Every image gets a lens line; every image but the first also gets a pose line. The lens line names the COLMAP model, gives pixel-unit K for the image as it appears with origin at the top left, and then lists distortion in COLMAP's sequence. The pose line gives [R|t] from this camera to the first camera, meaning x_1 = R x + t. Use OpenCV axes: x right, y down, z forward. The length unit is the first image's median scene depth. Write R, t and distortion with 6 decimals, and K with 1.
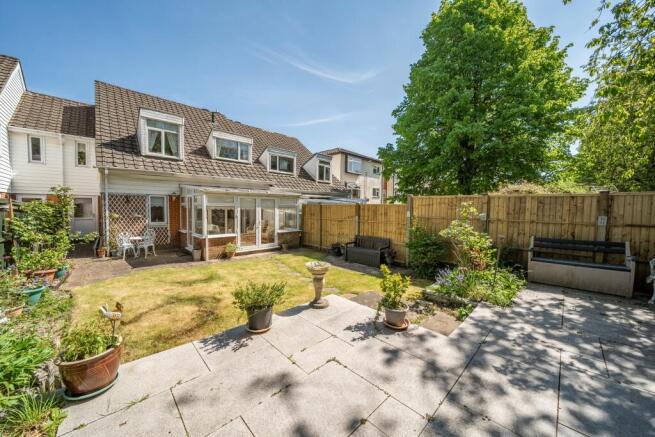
lens RADIAL K [[232.7, 0, 320.2], [0, 232.7, 217.2], [0, 0, 1]] dist [-0.015479, 0.000079]
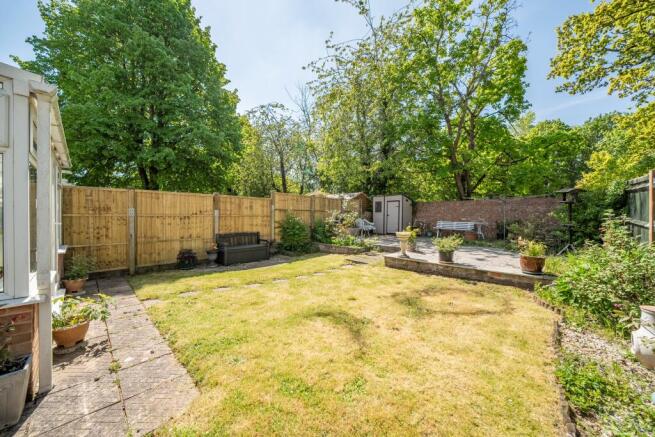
lens RADIAL K [[240.4, 0, 327.5], [0, 240.4, 218.5], [0, 0, 1]] dist [-0.000813, -0.000037]
pose [[-0.048619, -0.027665, 0.998434, -0.570544], [0.038910, 0.998805, 0.029570, 0.012329], [-0.998059, 0.040287, -0.047484, 0.551094]]
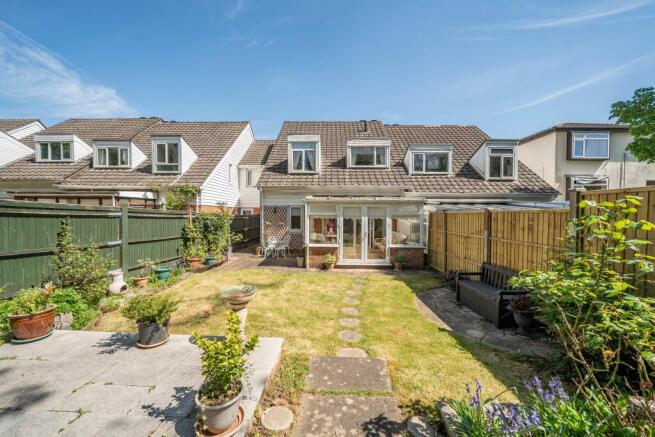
lens RADIAL K [[247.8, 0, 321.5], [0, 247.8, 217.5], [0, 0, 1]] dist [-0.002105, -0.000050]
pose [[0.706789, 0.001041, -0.707424, 0.254995], [-0.029948, 0.999146, -0.028451, -0.006194], [0.706791, 0.041295, 0.706217, 0.204746]]
